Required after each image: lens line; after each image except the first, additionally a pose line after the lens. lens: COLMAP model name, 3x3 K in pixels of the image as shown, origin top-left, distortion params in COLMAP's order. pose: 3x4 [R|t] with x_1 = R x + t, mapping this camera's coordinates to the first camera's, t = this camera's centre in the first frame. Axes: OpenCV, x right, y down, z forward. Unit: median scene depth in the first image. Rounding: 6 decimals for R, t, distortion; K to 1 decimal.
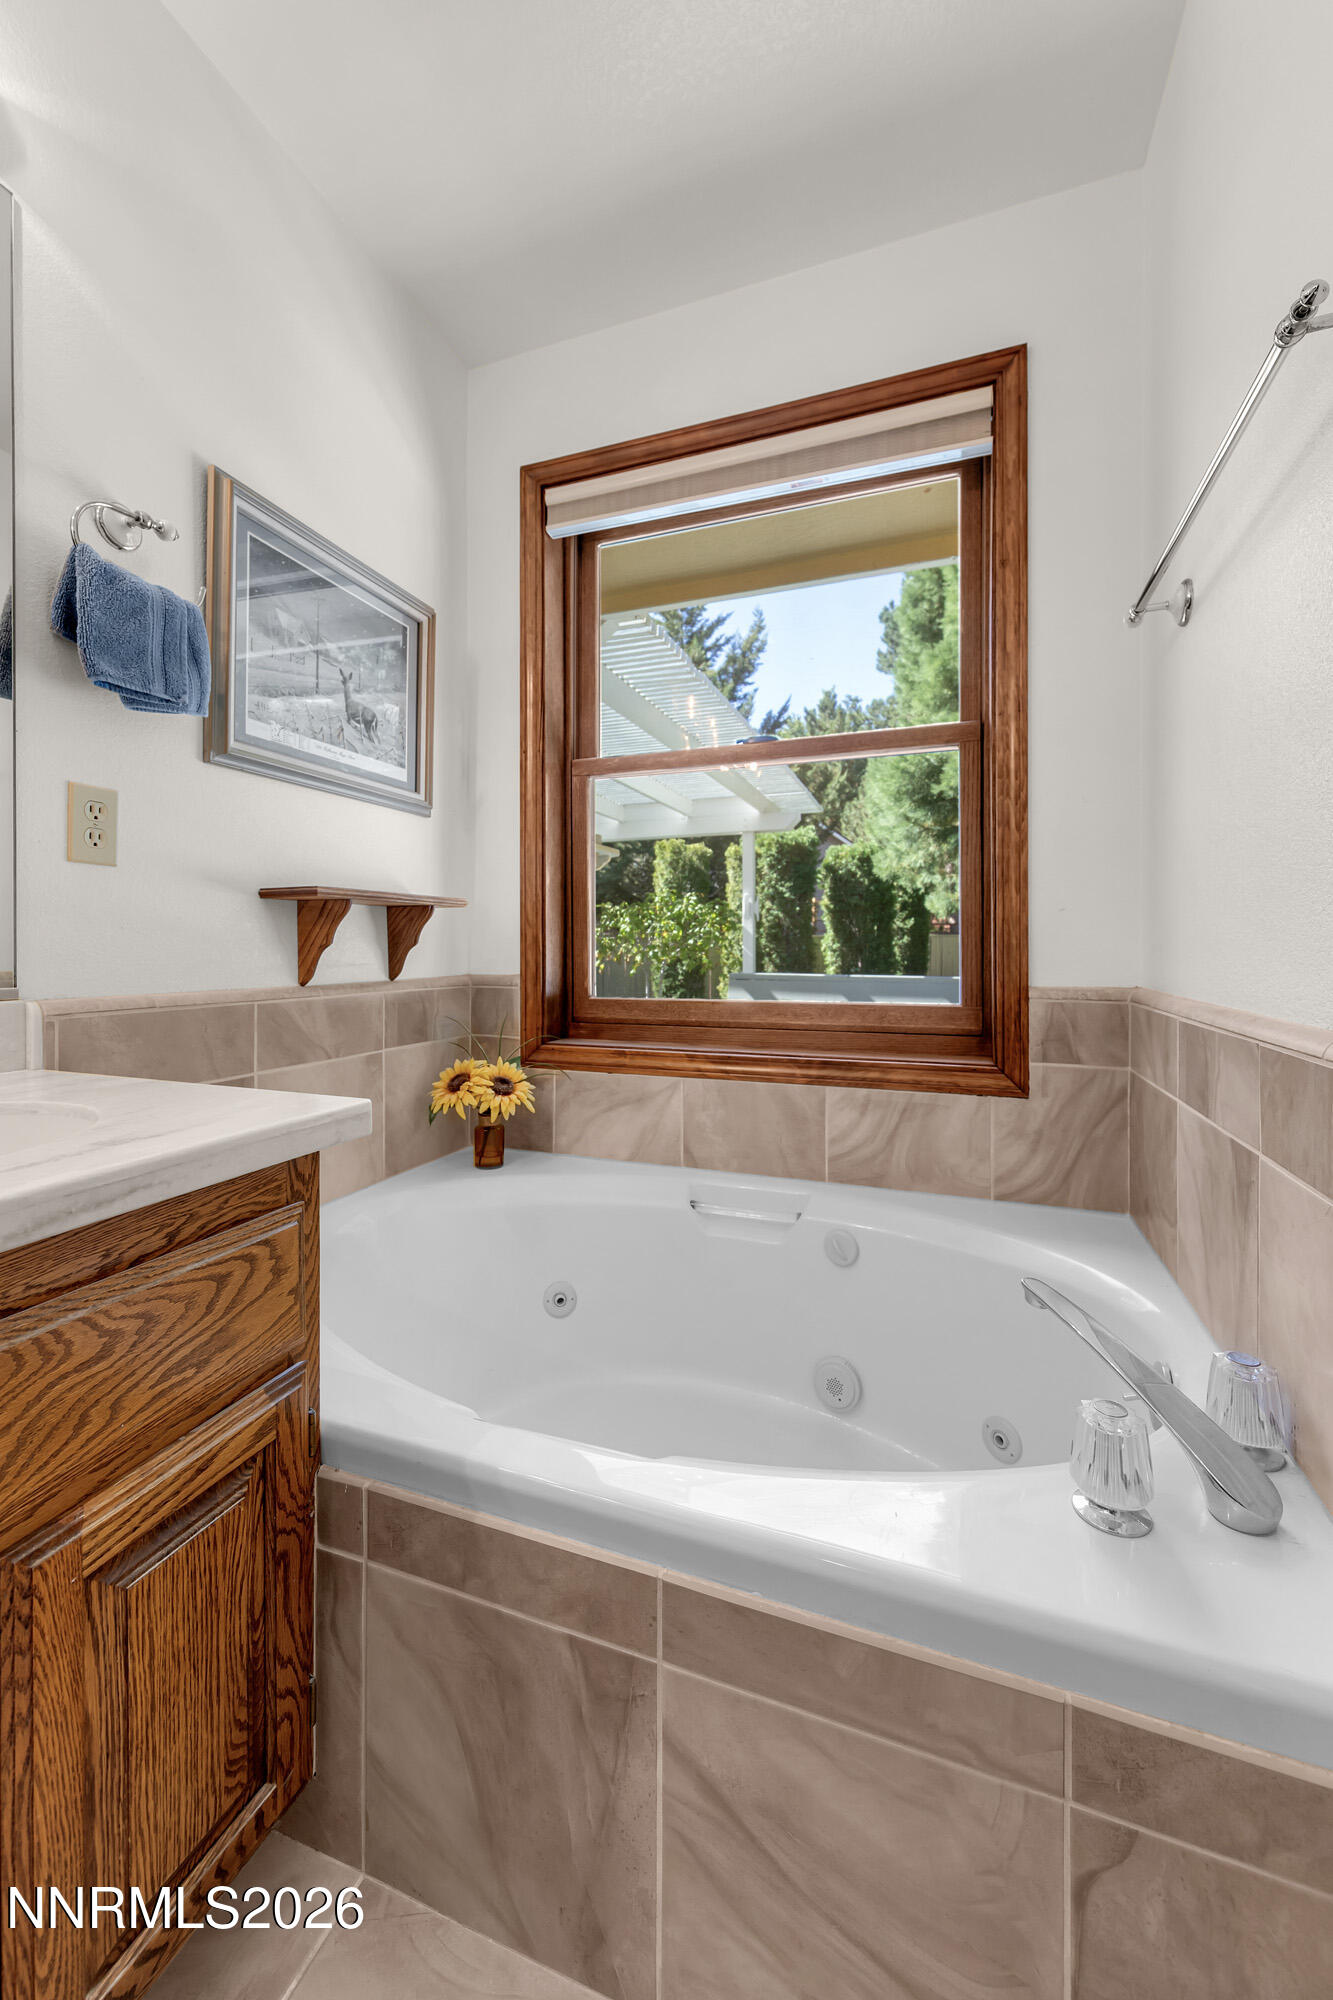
lens RADIAL K [[790.6, 0, 651.6], [0, 790.6, 954.8], [0, 0, 1]] dist [-0.001559, -0.000284]
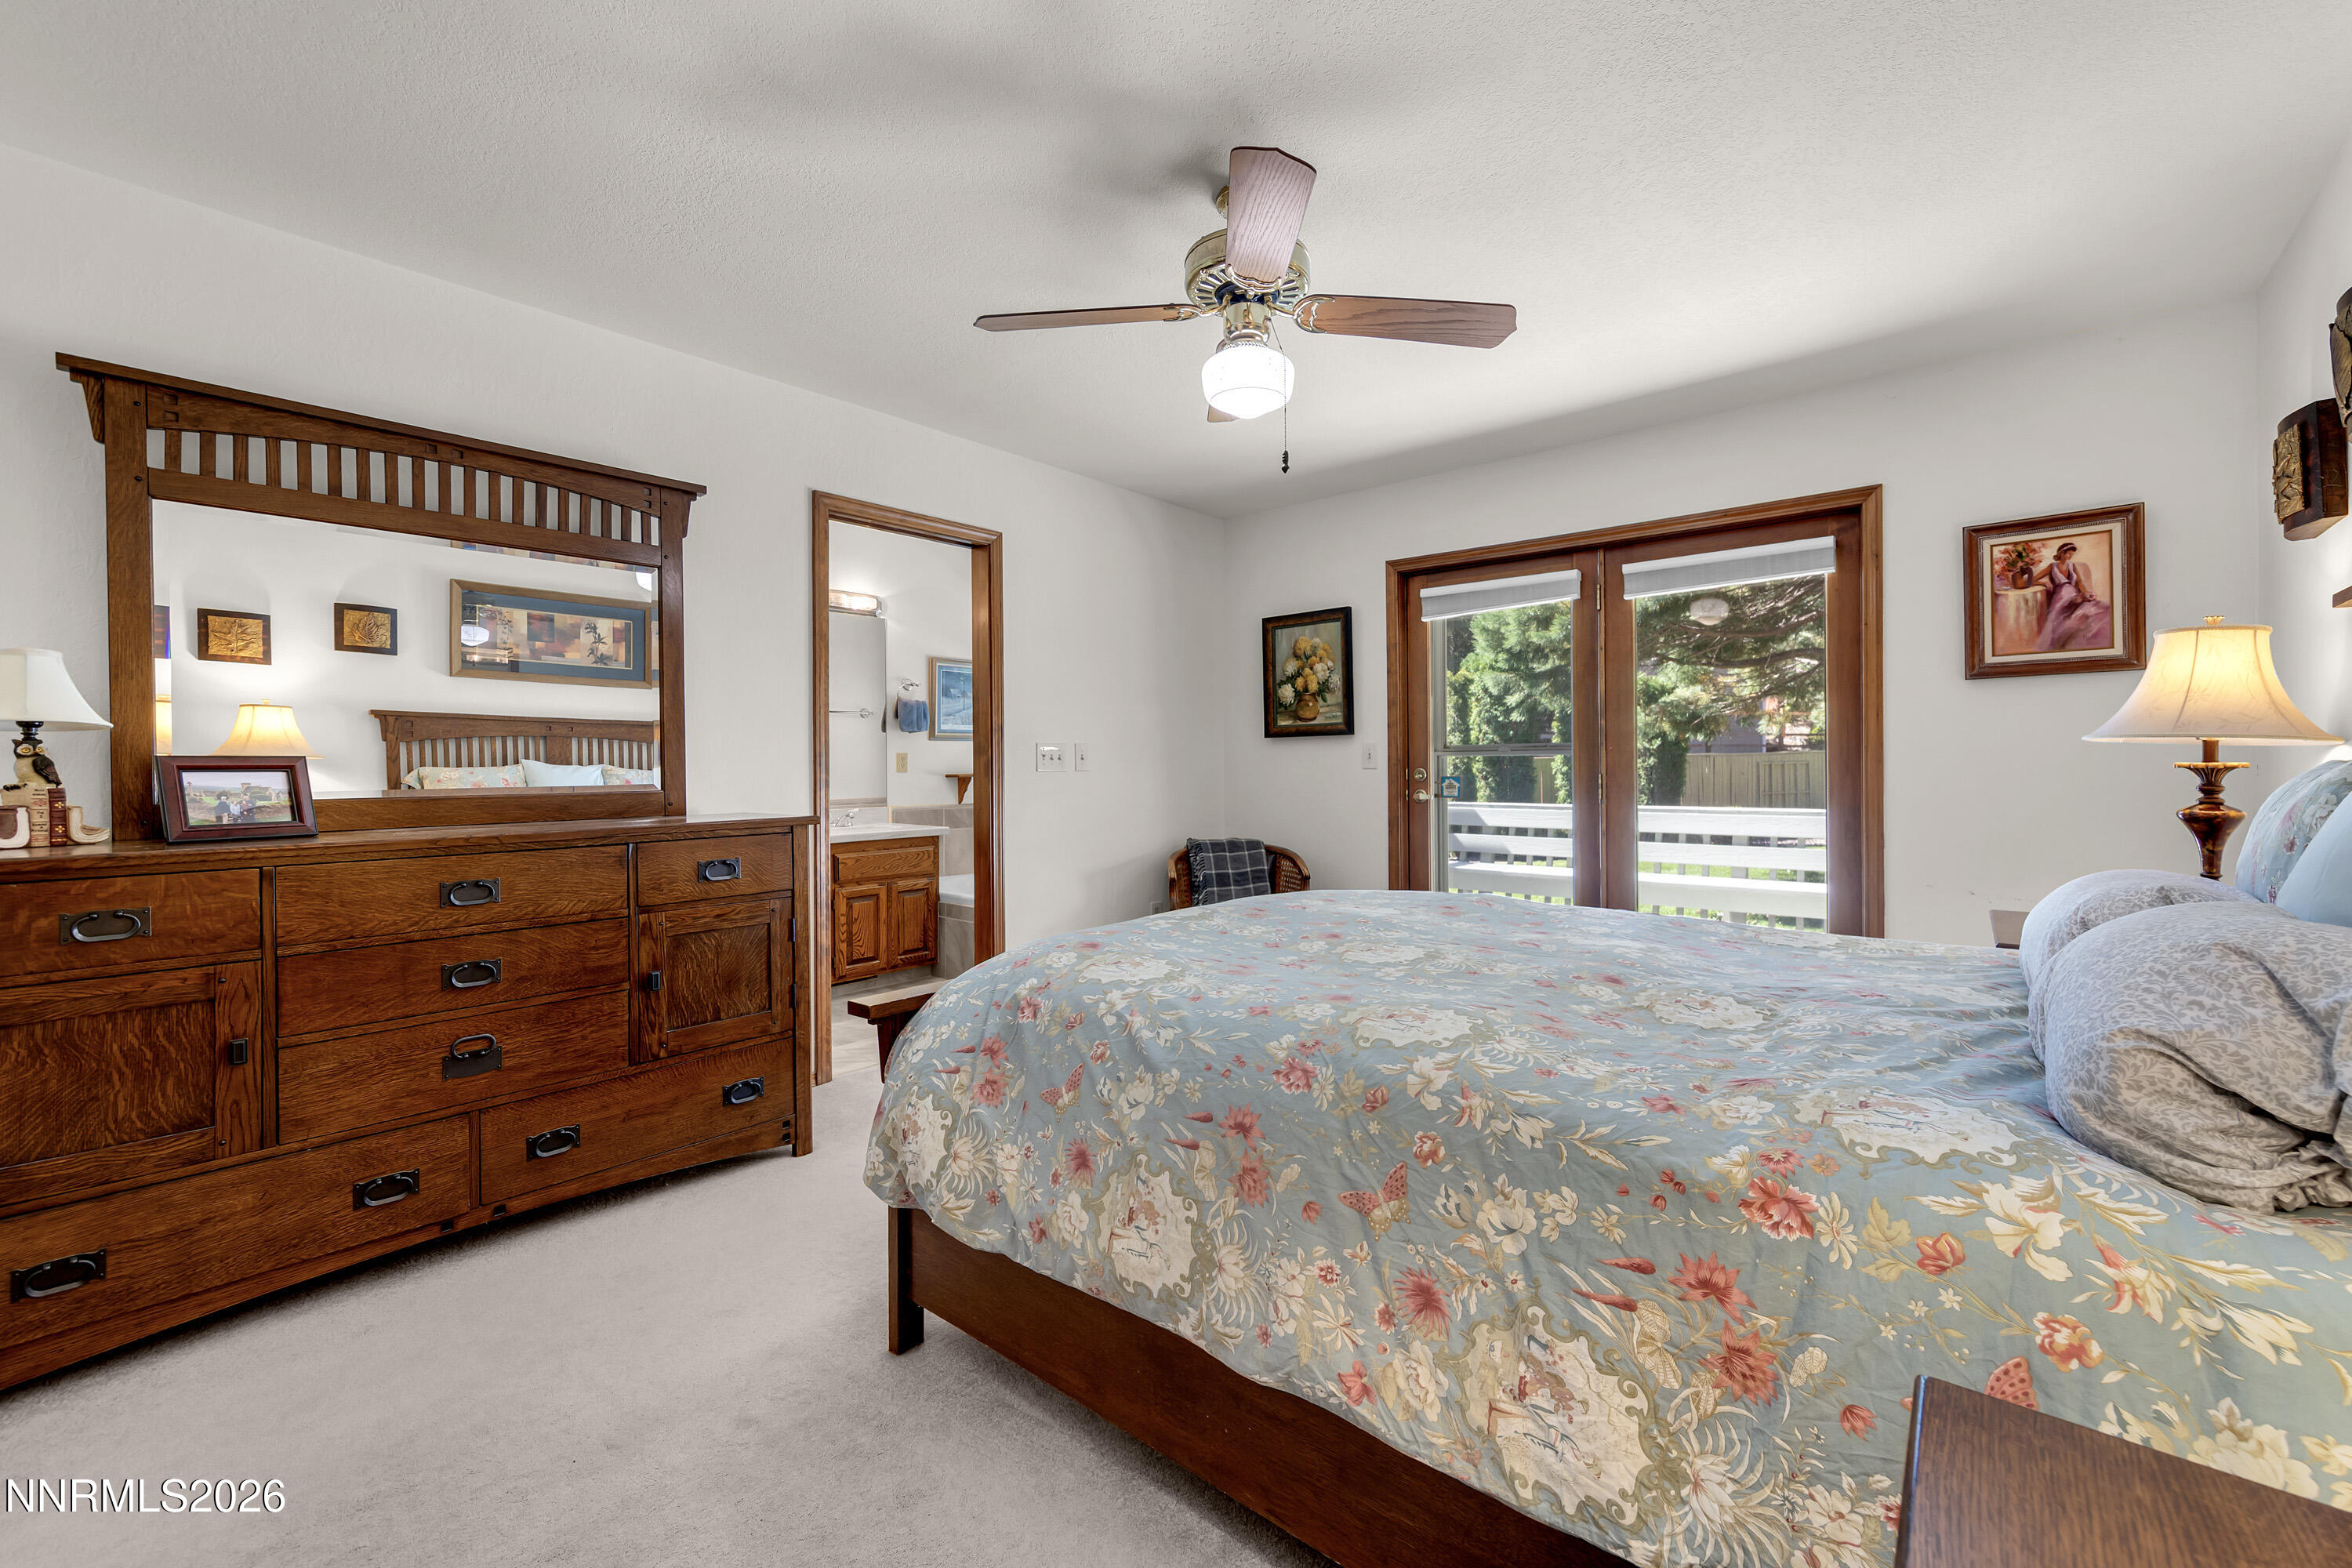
lens RADIAL K [[929.8, 0, 1183.3], [0, 929.8, 771.6], [0, 0, 1]] dist [-0.001559, -0.000284]
pose [[0.938334, -0.000647, -0.345729, 2.123253], [0.001597, 0.999996, 0.002464, -0.118754], [0.345726, -0.002864, 0.938331, -2.756136]]
